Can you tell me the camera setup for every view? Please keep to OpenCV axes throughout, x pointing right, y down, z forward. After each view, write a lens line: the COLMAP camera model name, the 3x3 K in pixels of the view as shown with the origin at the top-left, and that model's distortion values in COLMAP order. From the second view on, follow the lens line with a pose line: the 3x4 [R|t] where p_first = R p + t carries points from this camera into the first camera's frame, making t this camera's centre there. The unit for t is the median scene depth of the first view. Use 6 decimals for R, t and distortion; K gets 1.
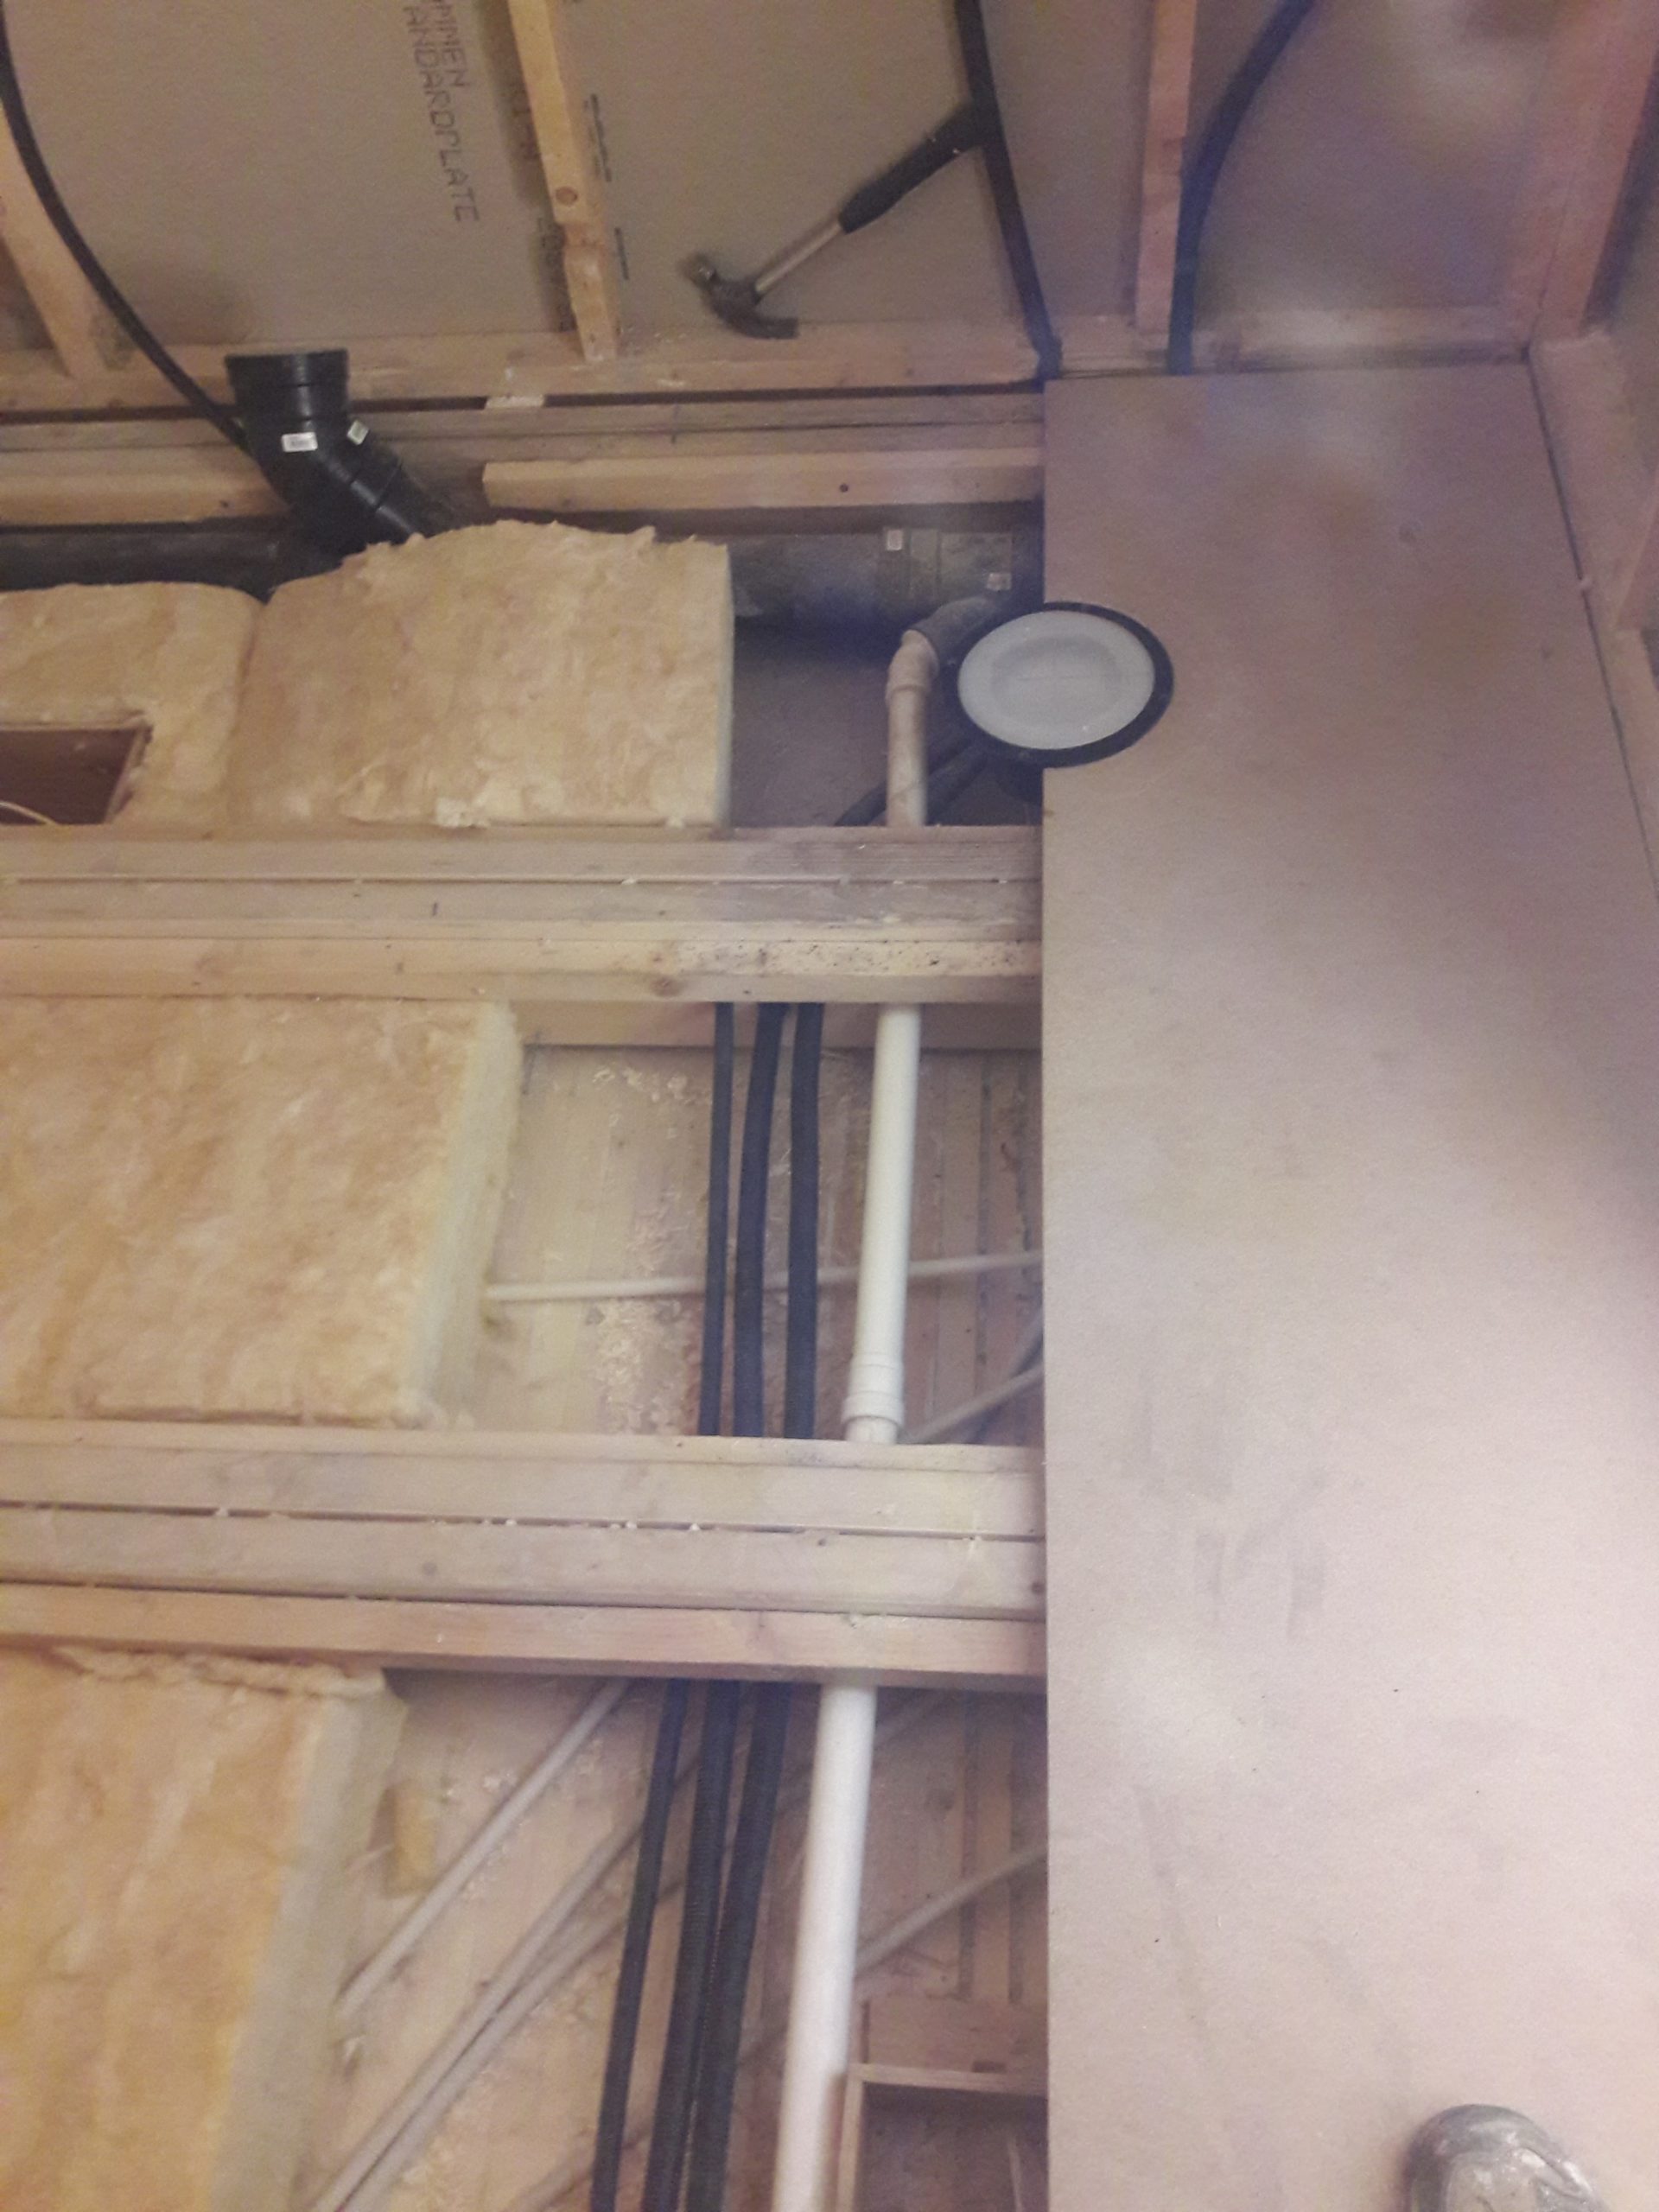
lens RADIAL K [[1758.5, 0, 829.5], [0, 1758.5, 1106.0], [0, 0, 1]] dist [0.208096, -0.564886]
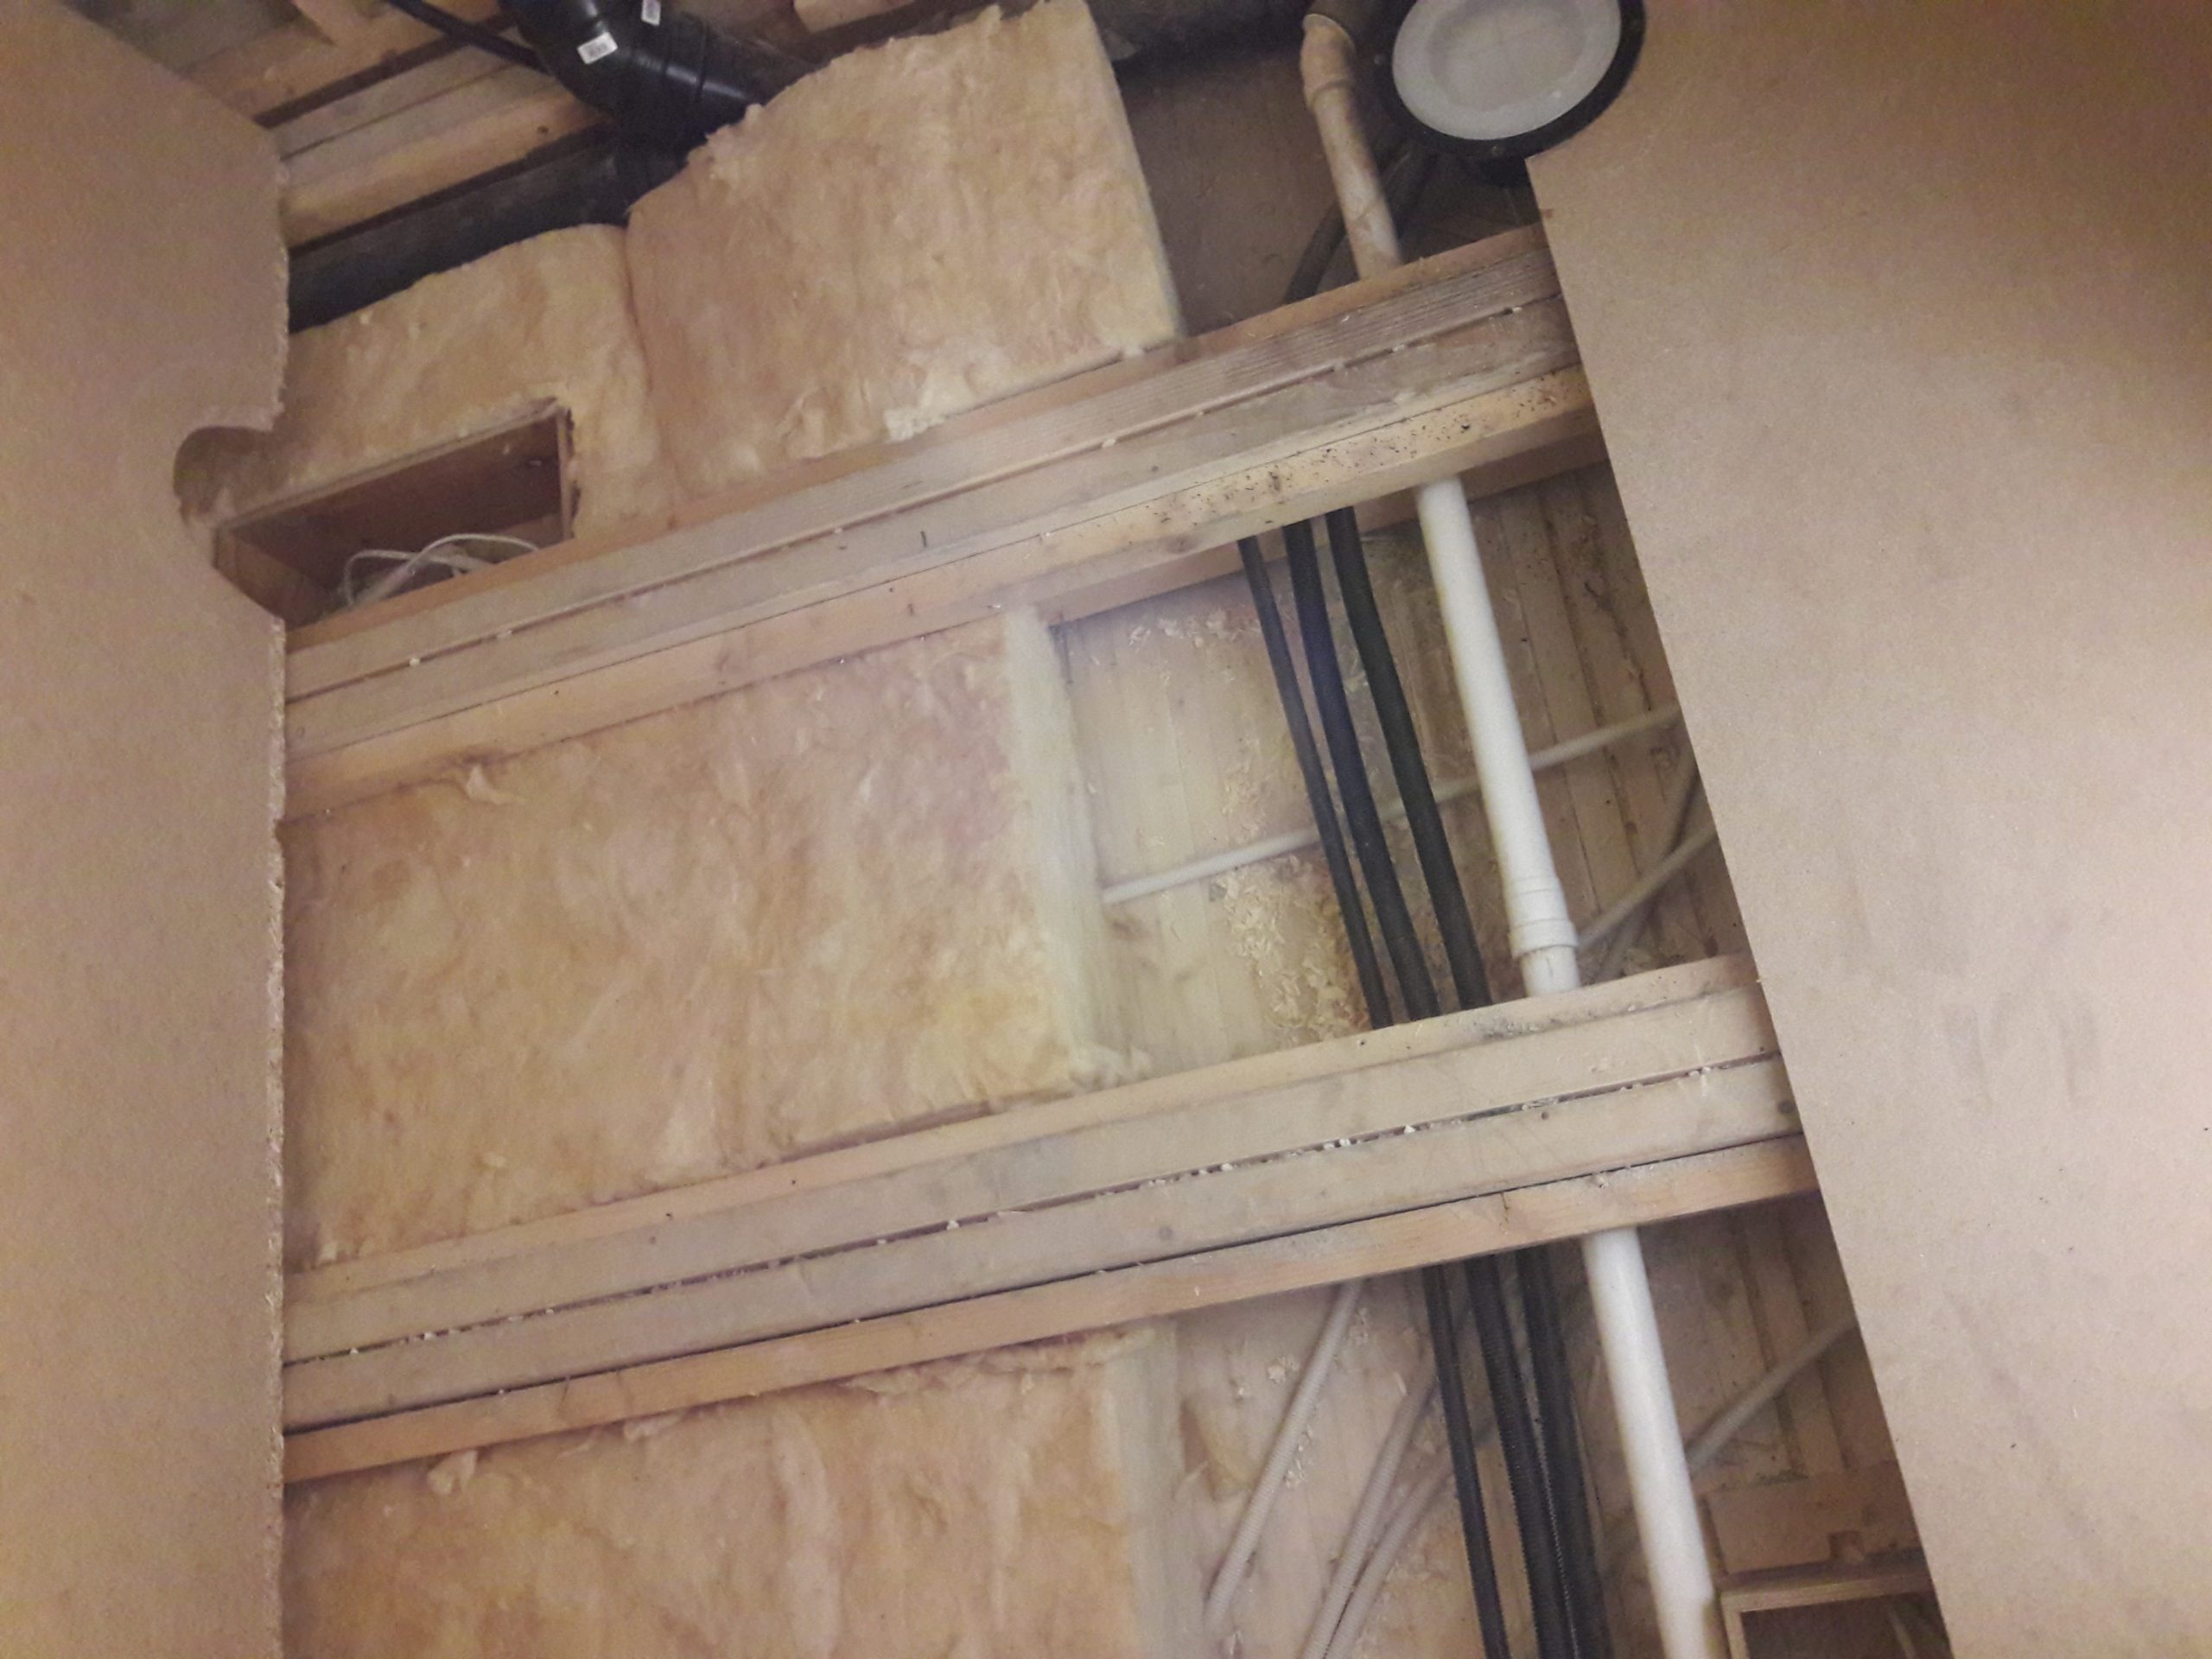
lens RADIAL K [[1758.5, 0, 1135.7], [0, 1758.5, 829.7], [0, 0, 1]] dist [0.208096, -0.564886]
pose [[0.947036, -0.283560, -0.150720, -0.019425], [0.311146, 0.926363, 0.212228, -0.136304], [0.079443, -0.247883, 0.965527, 0.071517]]
